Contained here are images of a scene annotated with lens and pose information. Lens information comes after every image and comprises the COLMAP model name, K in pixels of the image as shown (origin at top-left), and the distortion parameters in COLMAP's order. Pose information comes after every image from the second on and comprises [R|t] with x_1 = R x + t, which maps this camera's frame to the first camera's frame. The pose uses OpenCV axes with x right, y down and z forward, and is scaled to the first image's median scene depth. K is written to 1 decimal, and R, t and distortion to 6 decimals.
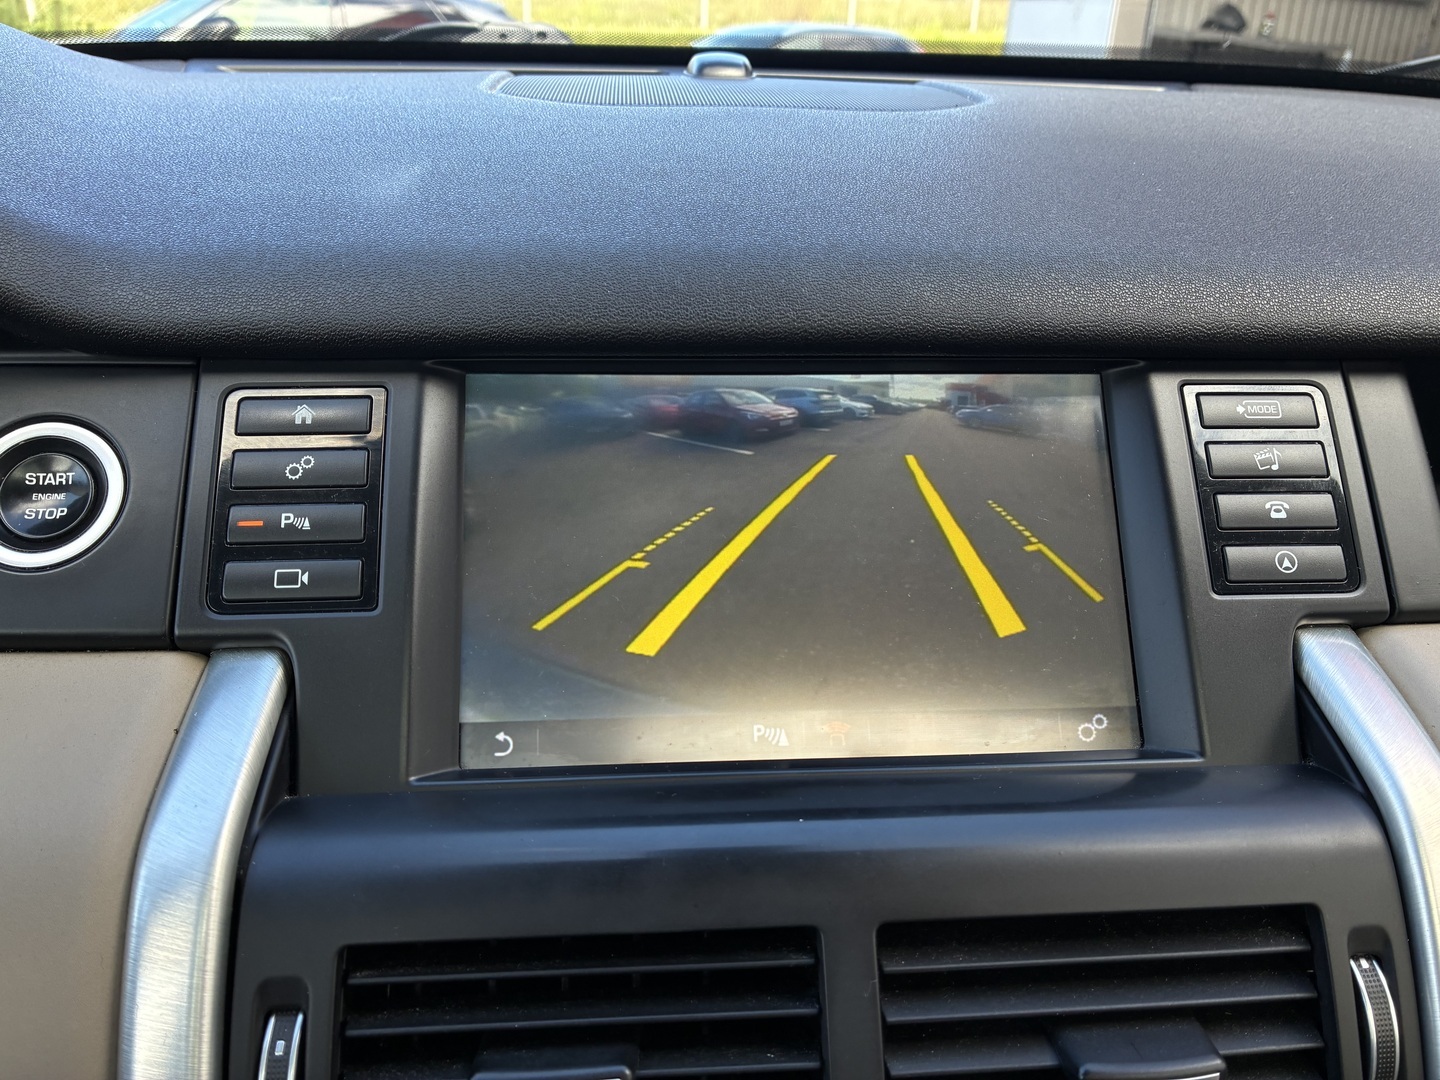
lens RADIAL K [[1082.0, 0, 720.0], [0, 1082.0, 540.0], [0, 0, 1]] dist [-0.006916, 0.000854]
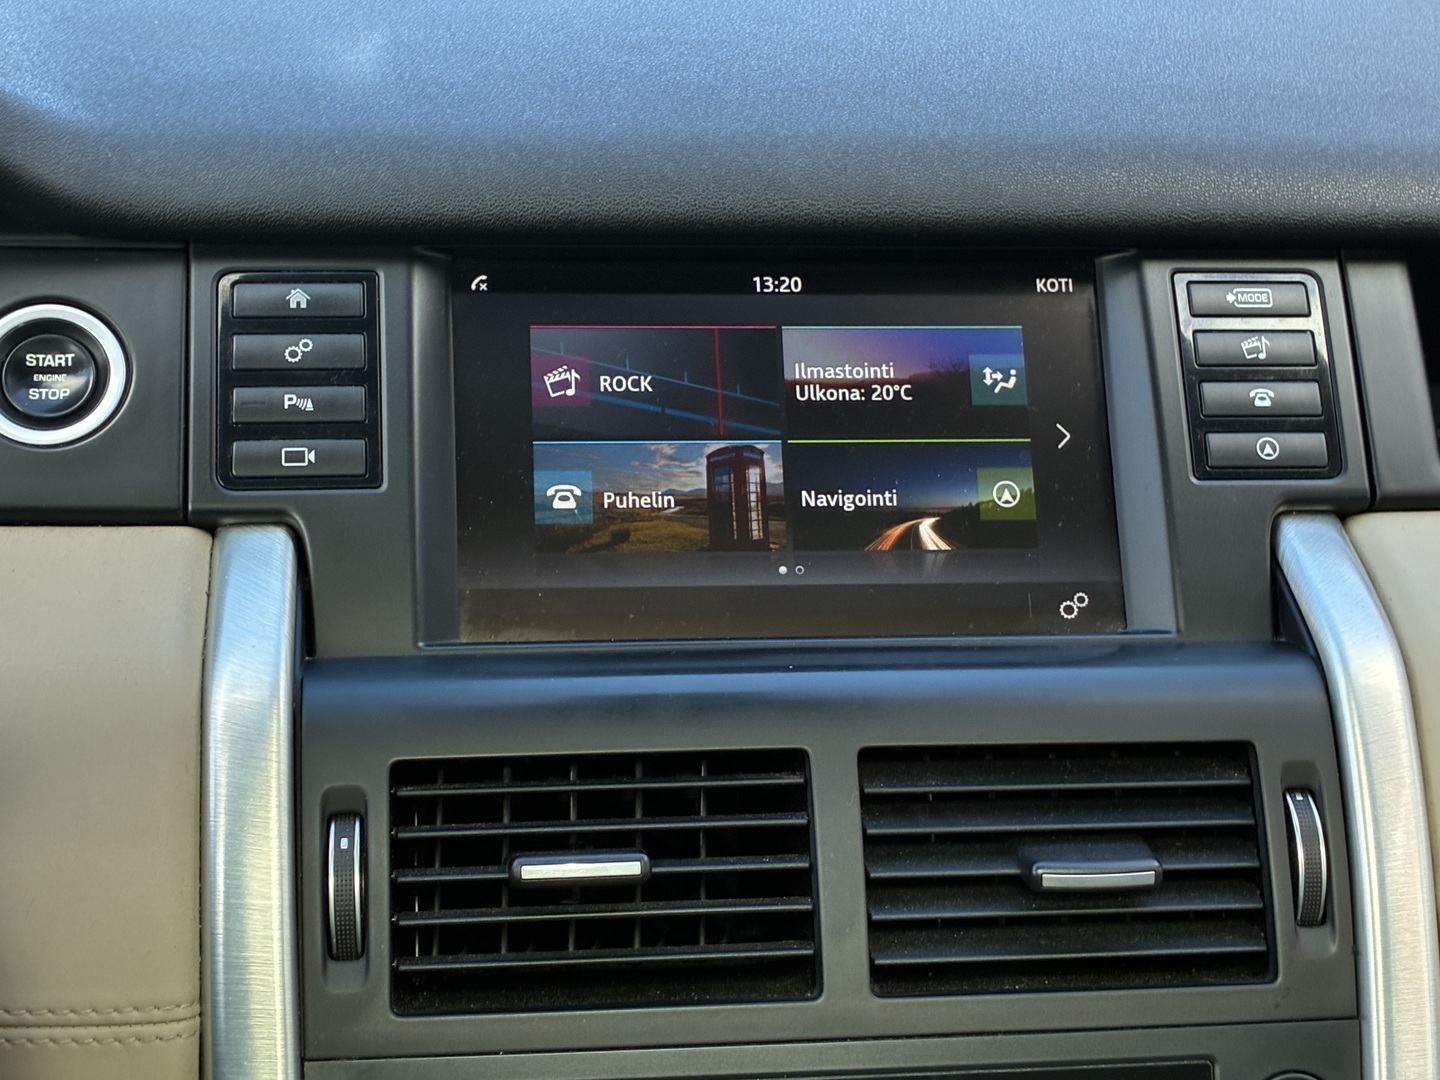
lens RADIAL K [[2495.3, 0, 720.0], [0, 2495.3, 540.0], [0, 0, 1]] dist [0.041145, -0.004039]
pose [[0.998336, -0.000864, 0.057659, -0.122220], [0.002226, 0.999720, -0.023552, 0.159853], [-0.057622, 0.023641, 0.998059, -1.304643]]
